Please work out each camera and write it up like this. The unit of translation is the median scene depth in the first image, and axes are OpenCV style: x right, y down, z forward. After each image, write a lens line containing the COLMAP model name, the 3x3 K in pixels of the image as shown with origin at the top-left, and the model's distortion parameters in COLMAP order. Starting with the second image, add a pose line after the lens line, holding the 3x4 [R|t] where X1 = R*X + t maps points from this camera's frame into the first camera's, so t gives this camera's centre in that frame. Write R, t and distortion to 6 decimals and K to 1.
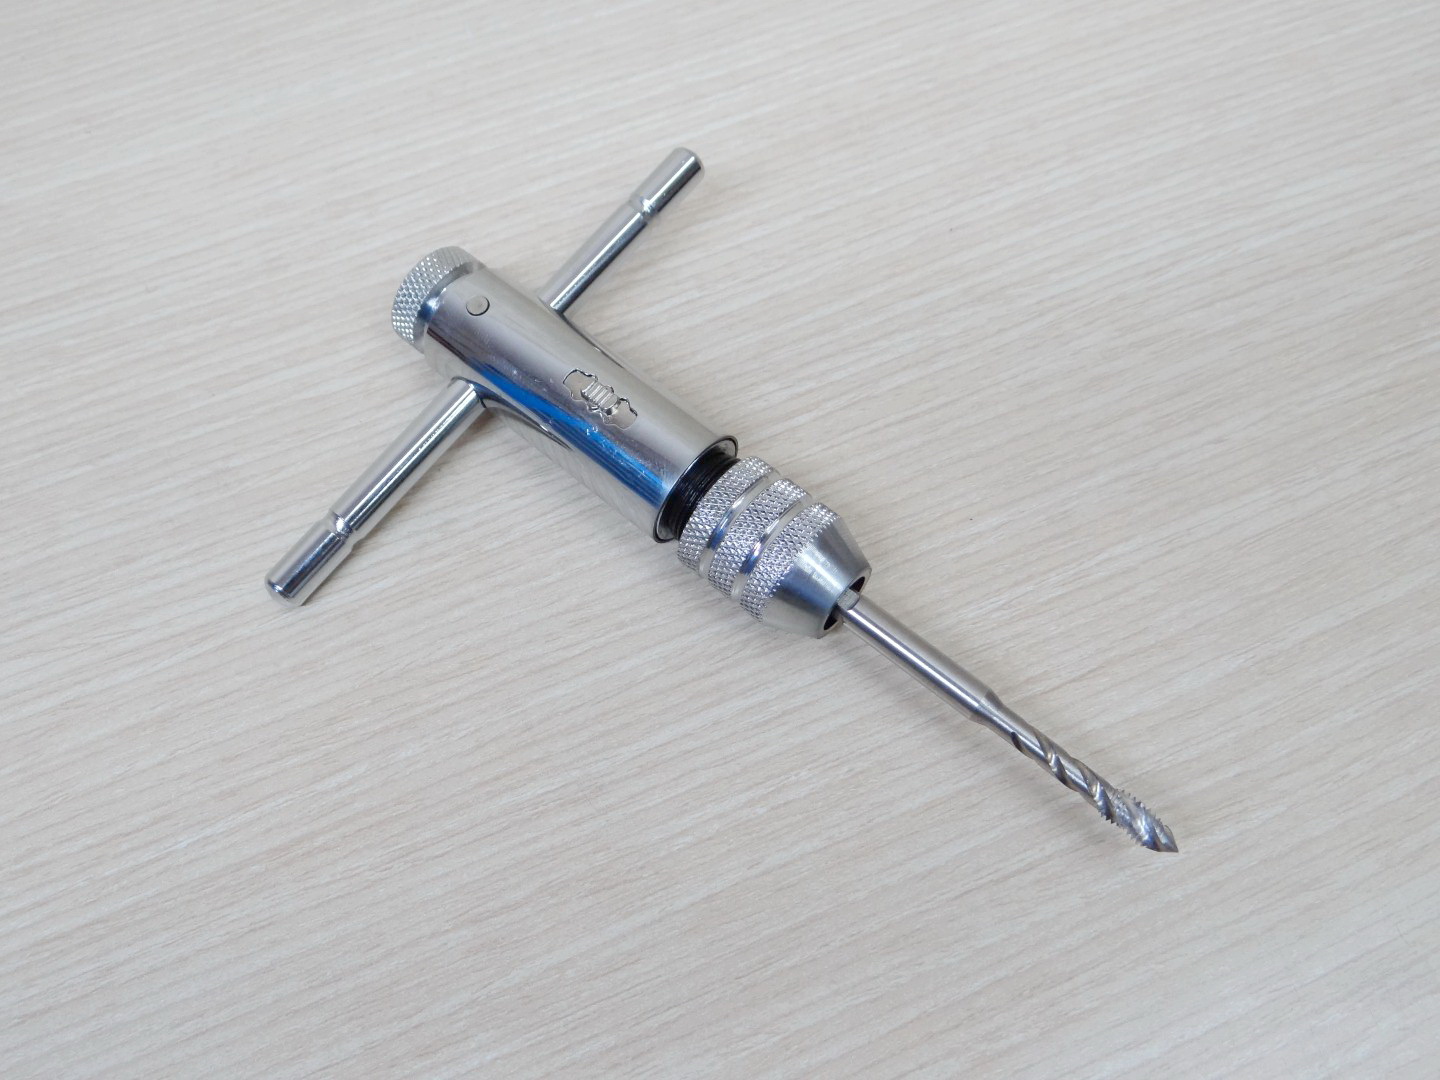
lens RADIAL K [[1333.1, 0, 730.3], [0, 1333.1, 545.6], [0, 0, 1]] dist [-0.001391, 0.000000]
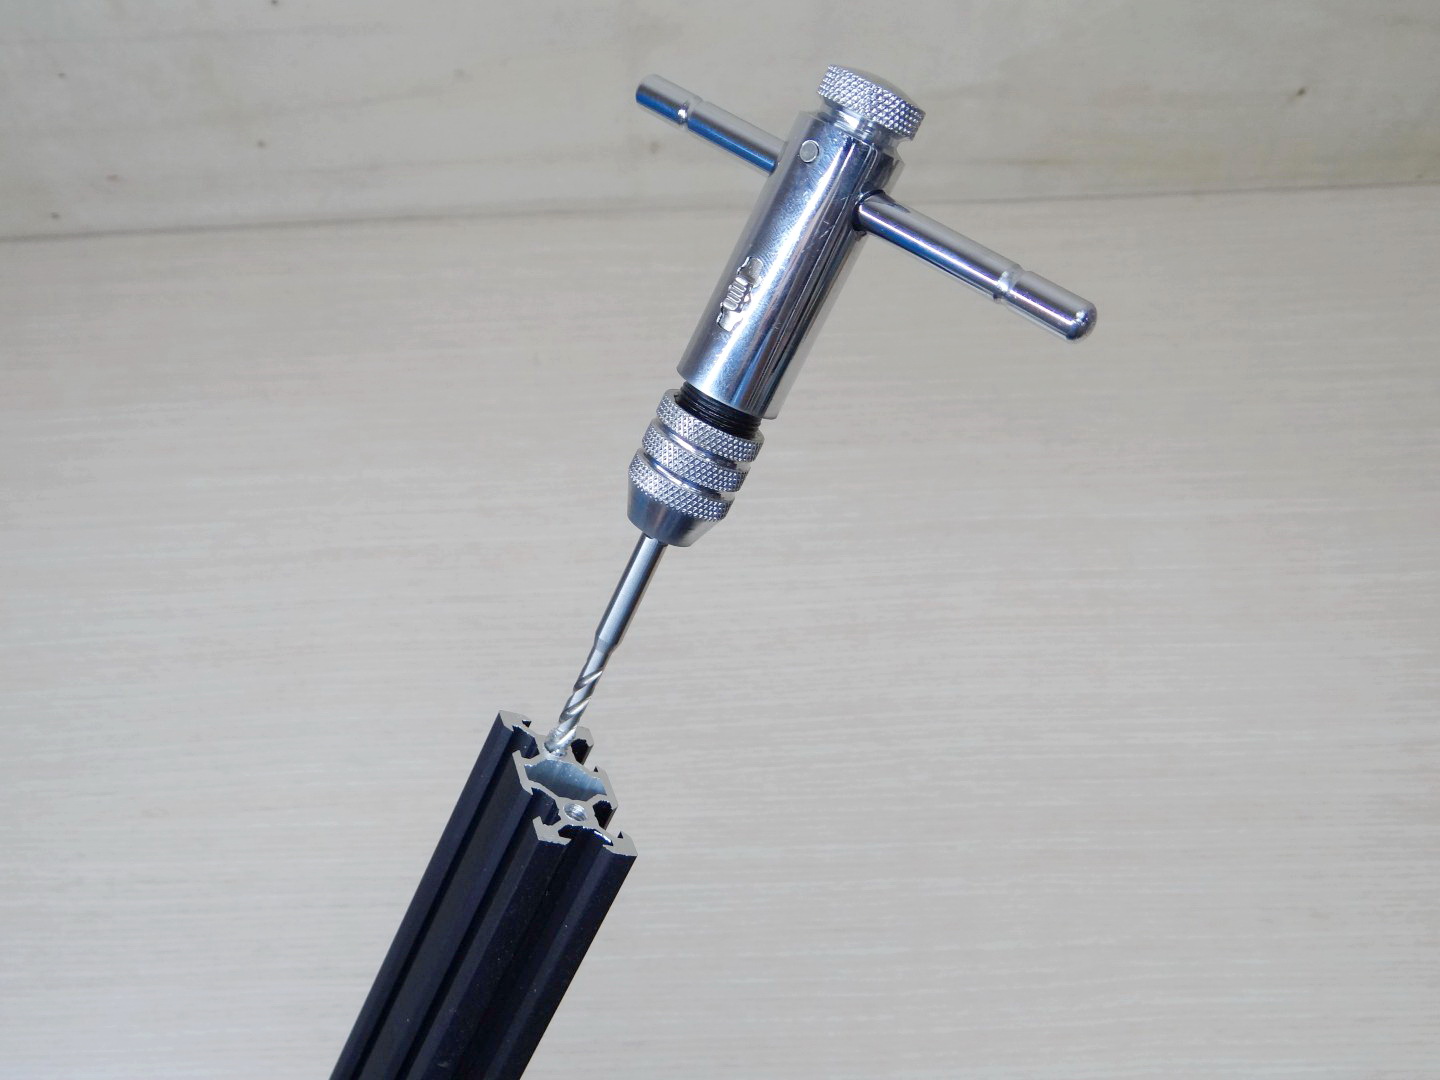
lens RADIAL K [[1333.1, 0, 720.0], [0, 1333.1, 535.9], [0, 0, 1]] dist [-0.001391, 0.000000]
pose [[0.926280, 0.314947, -0.206915, 0.331025], [-0.321820, 0.946801, 0.000467, -0.463294], [0.196054, 0.066157, 0.978359, -1.271348]]
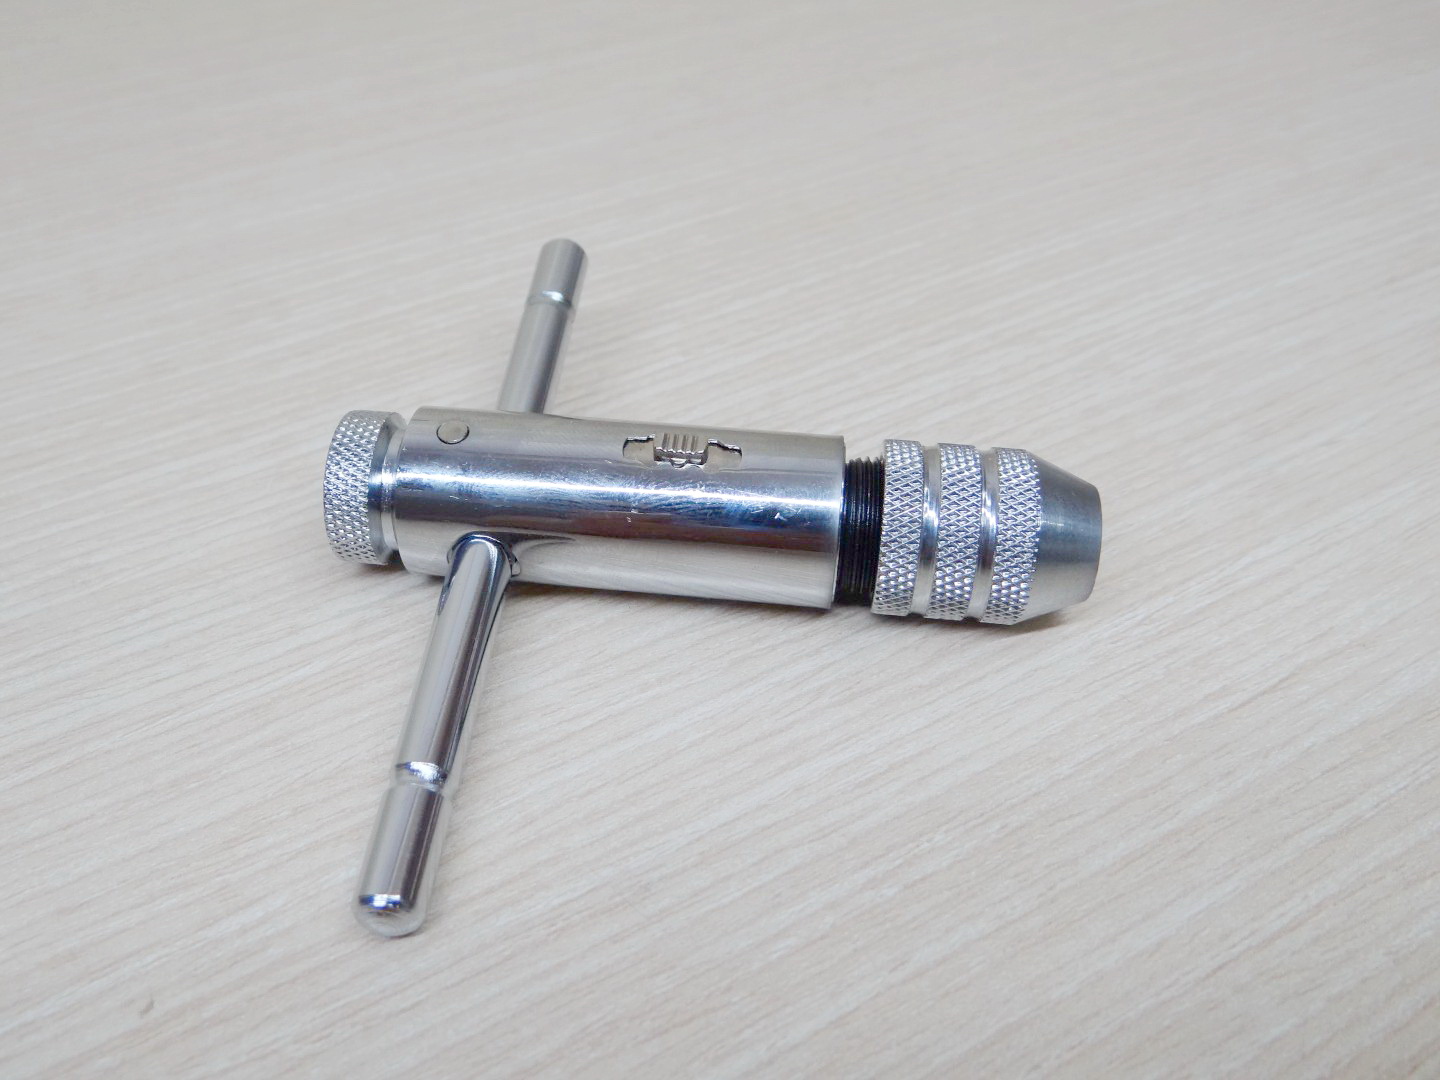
lens RADIAL K [[1333.1, 0, 721.8], [0, 1333.1, 542.6], [0, 0, 1]] dist [-0.001391, 0.000000]
pose [[0.991188, -0.082708, 0.103470, -0.107941], [0.114528, 0.927570, -0.355664, 0.247029], [-0.066559, 0.364380, 0.928869, 0.296616]]
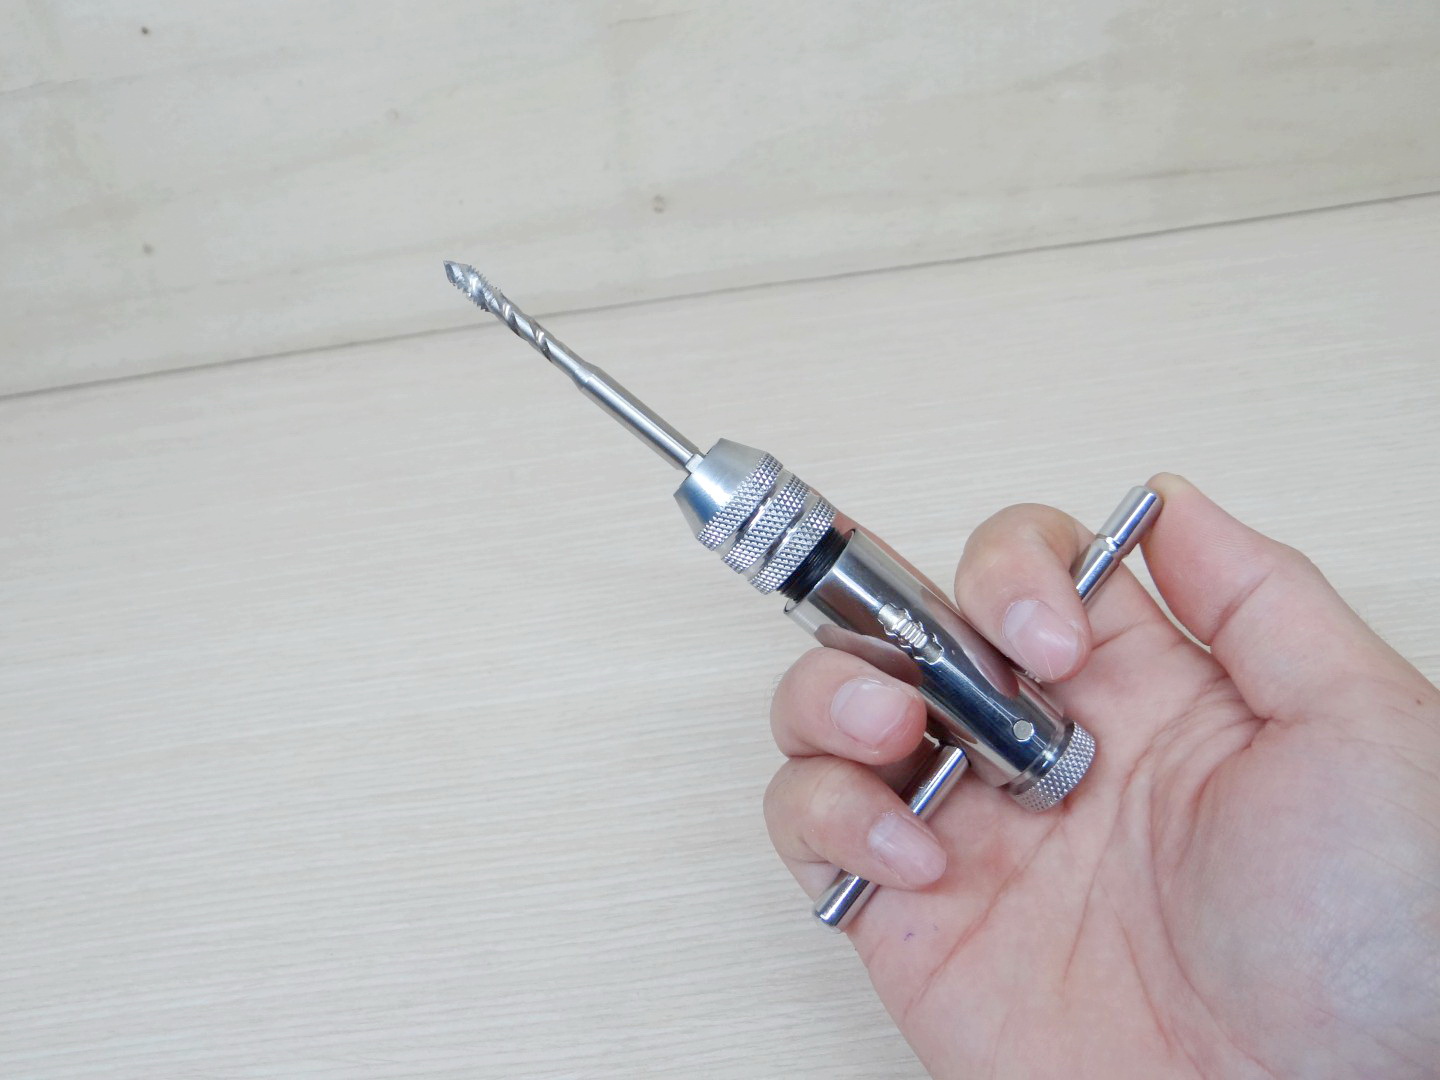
lens RADIAL K [[1333.1, 0, 713.9], [0, 1333.1, 531.8], [0, 0, 1]] dist [-0.001391, 0.000000]
pose [[0.931929, 0.144768, -0.332491, 0.225870], [-0.244064, 0.928517, -0.279801, -0.135271], [0.268218, 0.341904, 0.900645, -0.311722]]
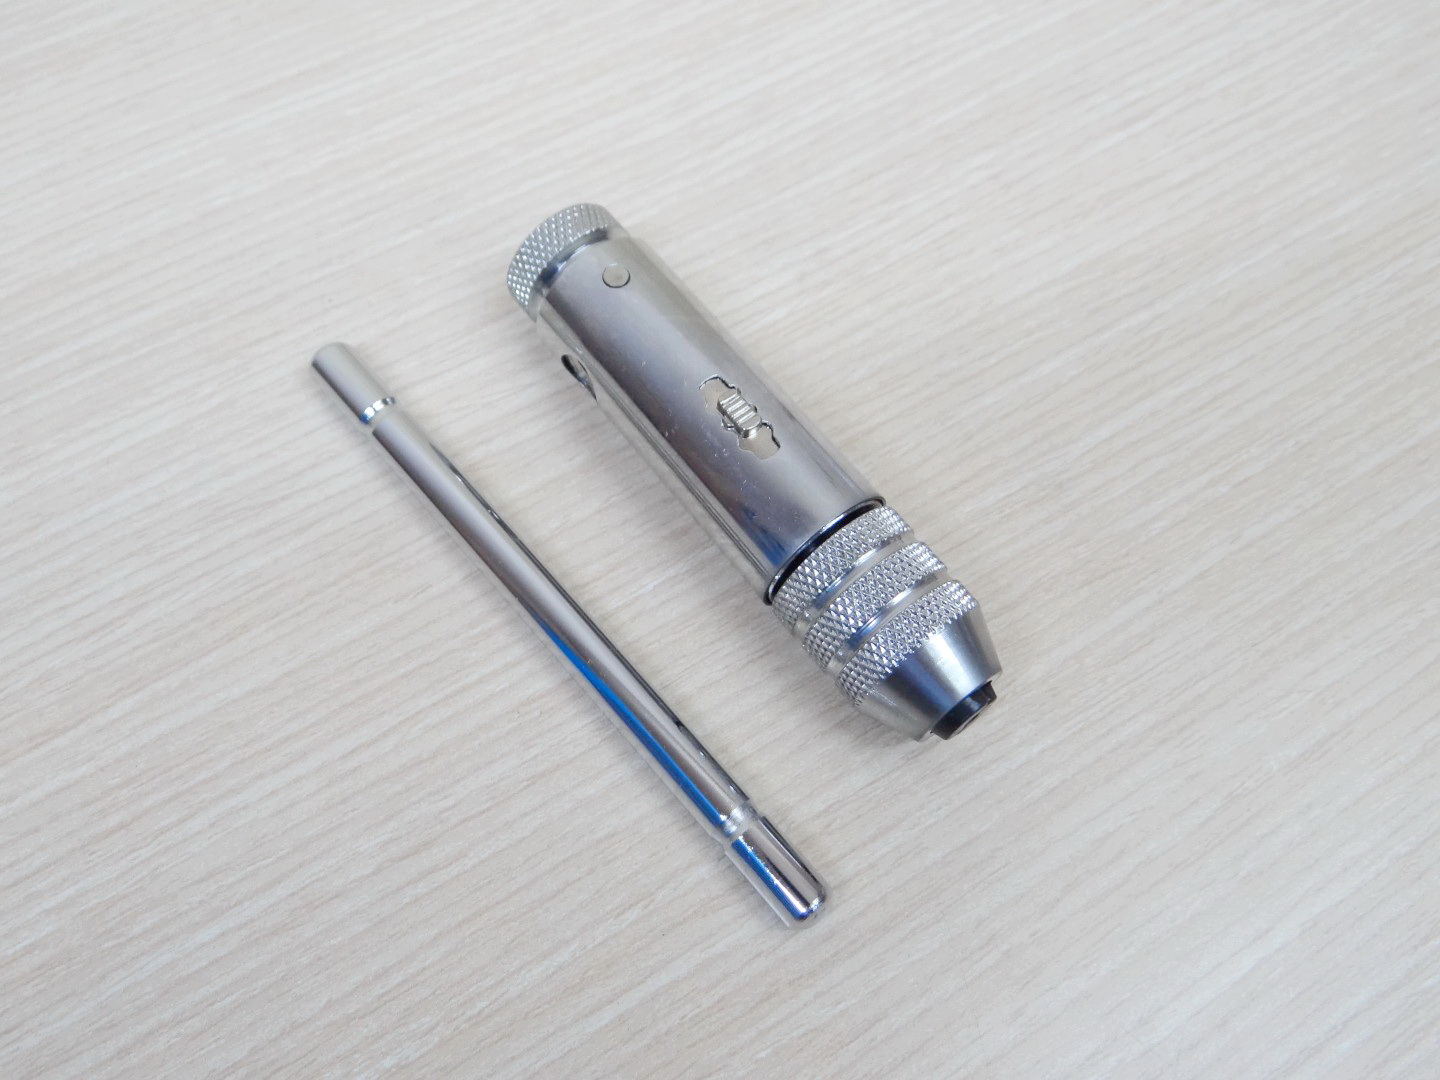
lens RADIAL K [[1333.1, 0, 712.3], [0, 1333.1, 537.6], [0, 0, 1]] dist [-0.001391, 0.000000]
pose [[0.987301, -0.111854, 0.112804, -0.429930], [0.110010, 0.993677, 0.022465, 0.159529], [-0.114603, -0.009770, 0.993363, 0.068478]]
